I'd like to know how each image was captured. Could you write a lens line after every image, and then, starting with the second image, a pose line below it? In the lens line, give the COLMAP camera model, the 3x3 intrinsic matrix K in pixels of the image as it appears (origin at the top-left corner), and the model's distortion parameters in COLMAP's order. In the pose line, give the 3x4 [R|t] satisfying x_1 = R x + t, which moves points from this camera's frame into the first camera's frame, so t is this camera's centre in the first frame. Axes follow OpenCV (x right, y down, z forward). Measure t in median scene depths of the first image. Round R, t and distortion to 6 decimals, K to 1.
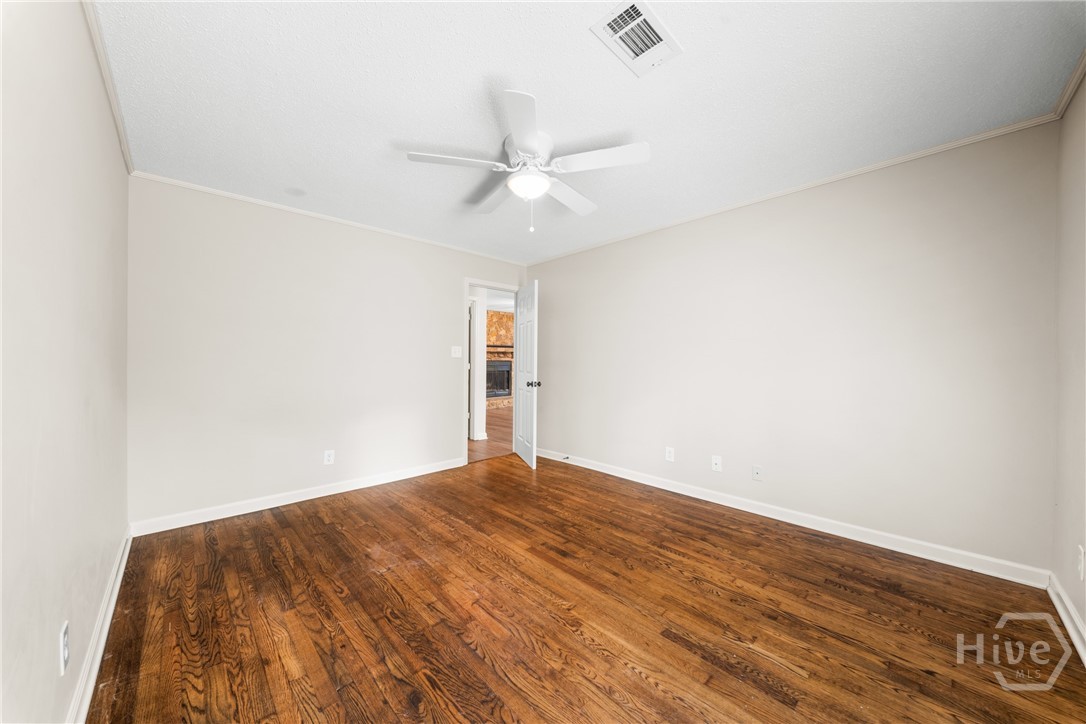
lens RADIAL K [[381.3, 0, 544.3], [0, 381.3, 362.8], [0, 0, 1]] dist [-0.001312, -0.000139]
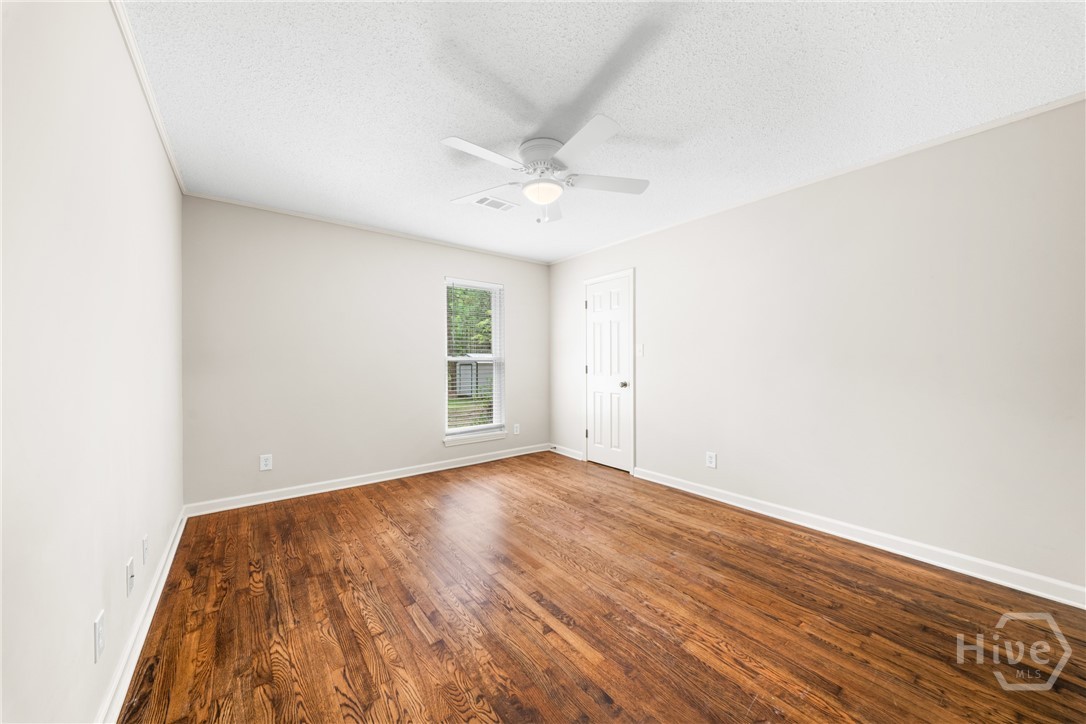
lens RADIAL K [[381.3, 0, 543.0], [0, 381.3, 361.1], [0, 0, 1]] dist [-0.001312, -0.000139]
pose [[-0.994840, -0.002189, 0.101429, -0.142980], [-0.001786, 0.999990, 0.004067, -0.004334], [-0.101437, 0.003864, -0.994834, 1.968739]]
